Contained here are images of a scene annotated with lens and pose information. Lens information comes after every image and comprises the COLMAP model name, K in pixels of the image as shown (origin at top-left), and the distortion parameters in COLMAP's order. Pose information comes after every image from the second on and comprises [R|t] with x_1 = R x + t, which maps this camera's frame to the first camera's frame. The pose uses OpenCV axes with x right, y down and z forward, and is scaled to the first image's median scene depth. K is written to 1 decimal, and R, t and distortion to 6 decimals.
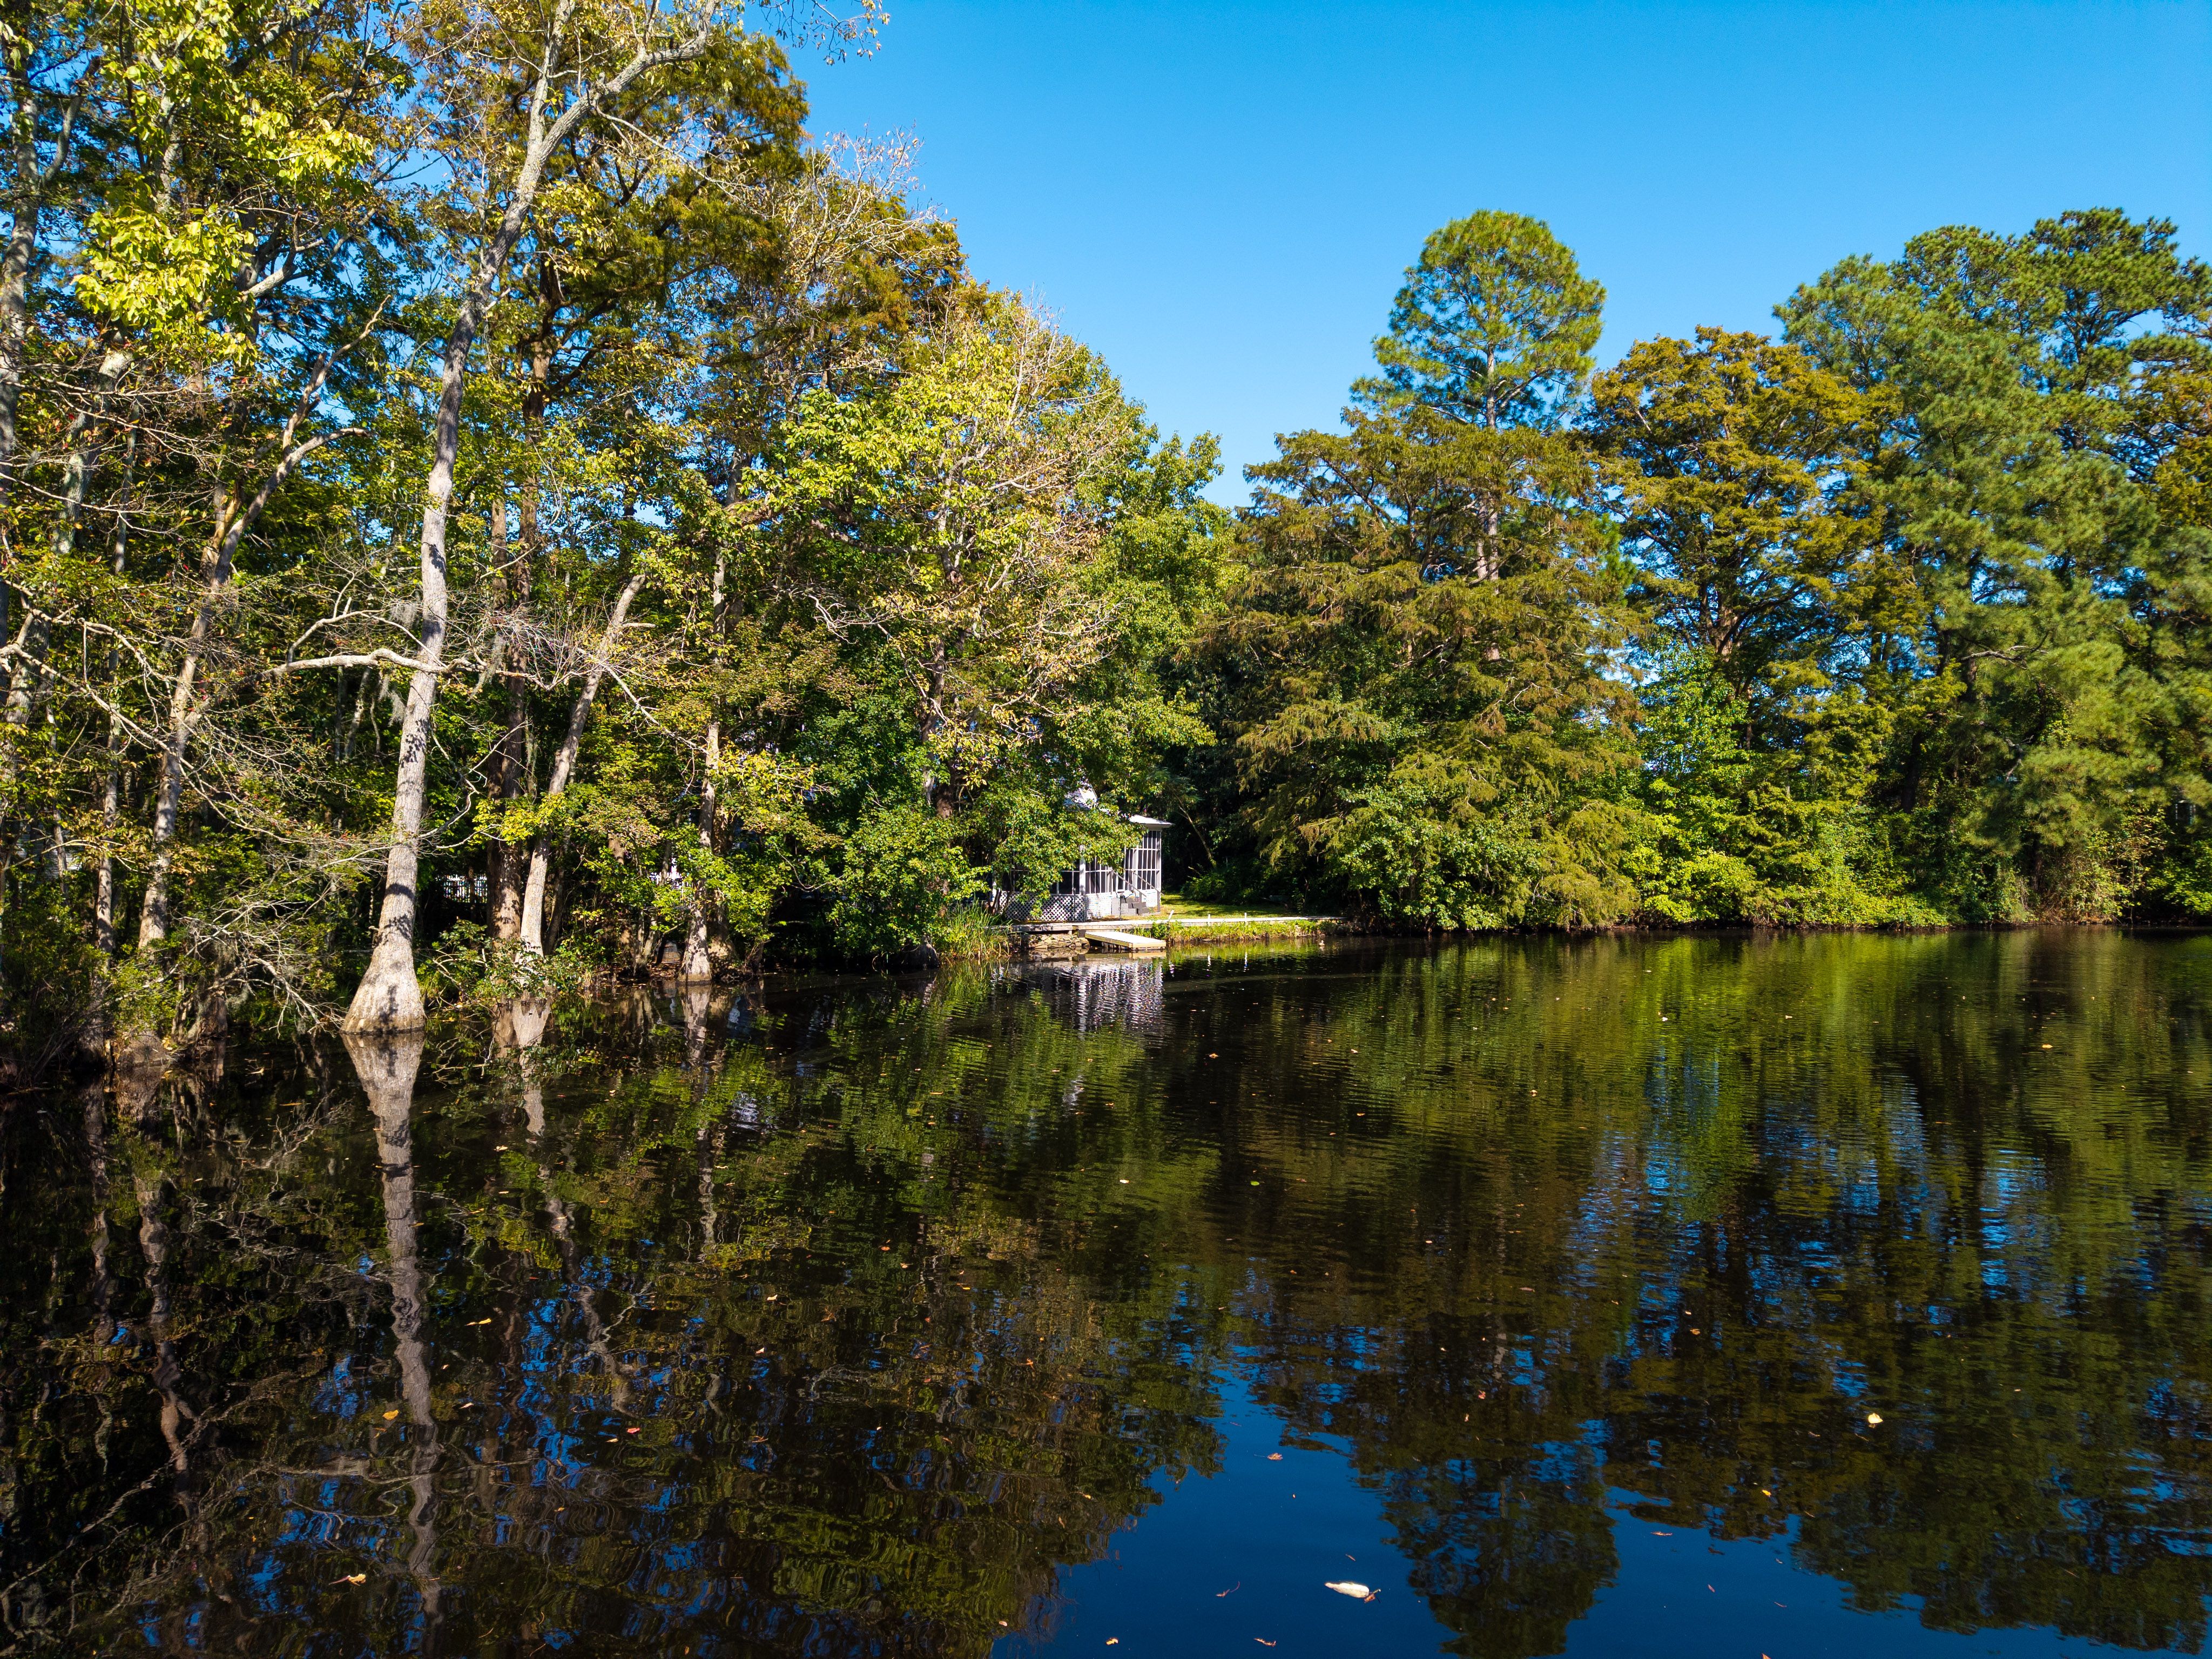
lens RADIAL K [[1543.7, 0, 1038.6], [0, 1543.7, 816.9], [0, 0, 1]] dist [0.032638, 0.000574]
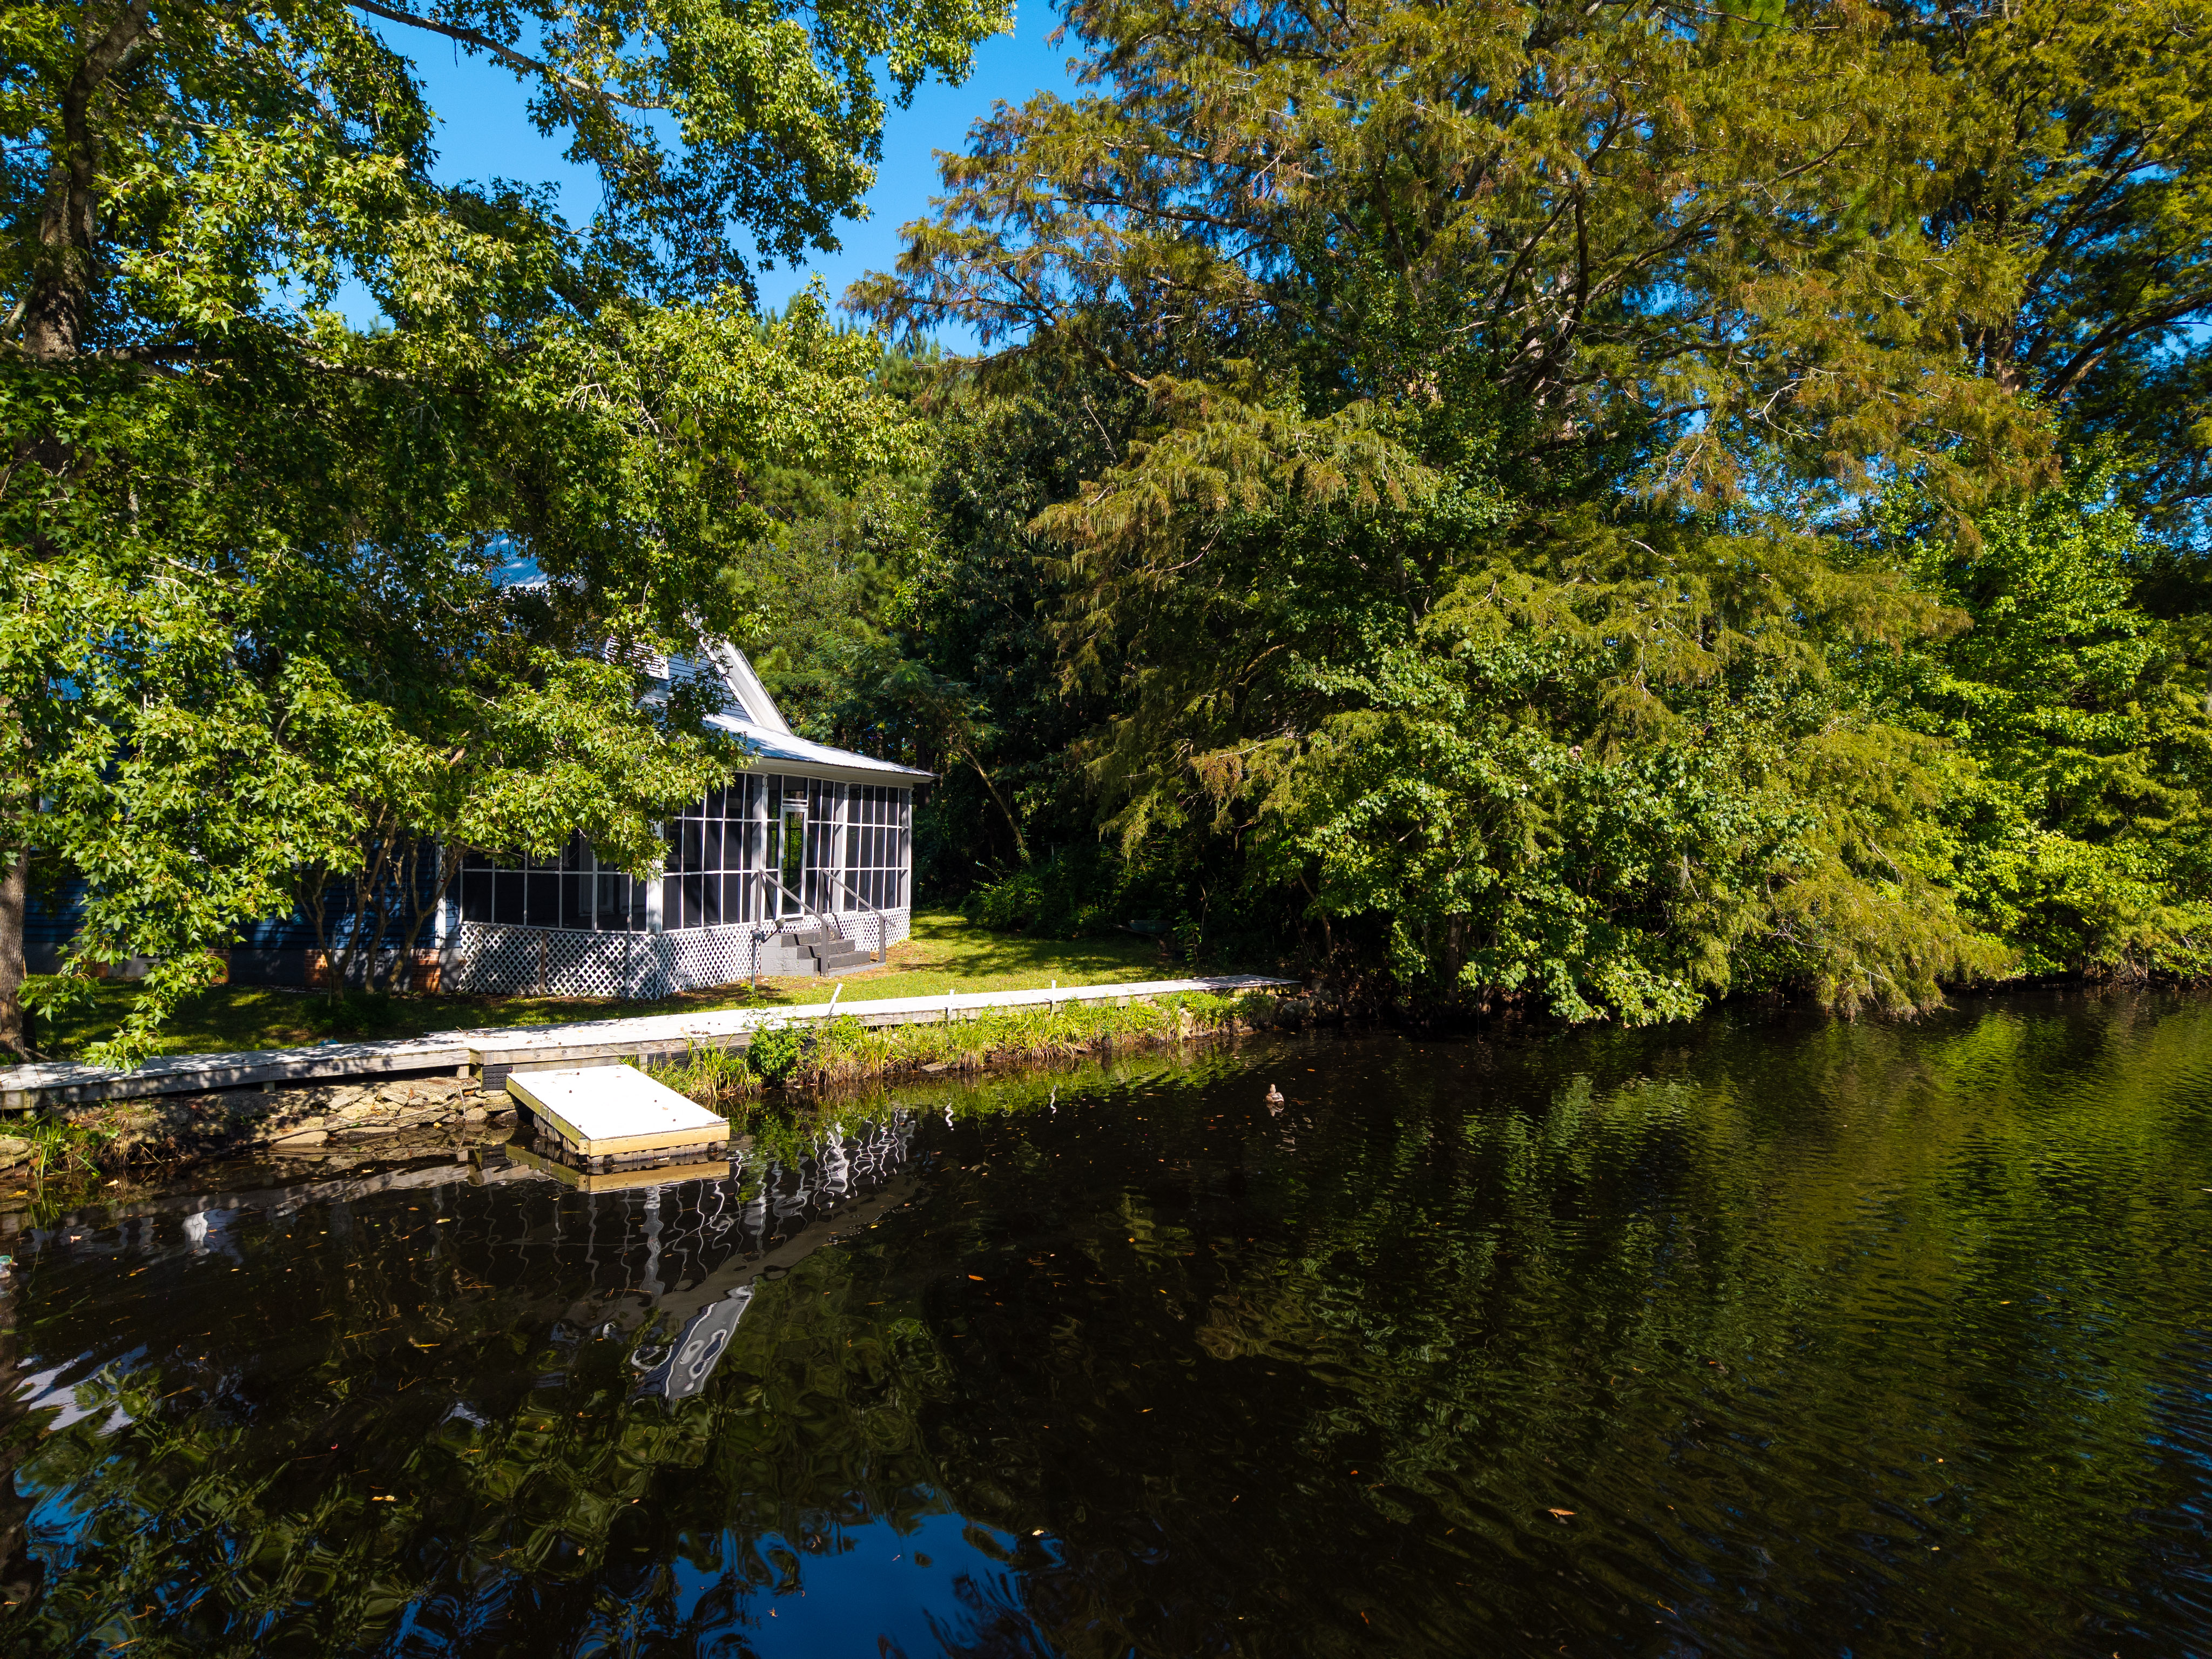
lens RADIAL K [[1543.7, 0, 1106.9], [0, 1543.7, 825.4], [0, 0, 1]] dist [0.032638, 0.000574]
pose [[0.993325, 0.003214, 0.115301, 0.103198], [-0.003928, 0.999975, 0.005961, 0.021057], [-0.115279, -0.006374, 0.993313, 0.619110]]
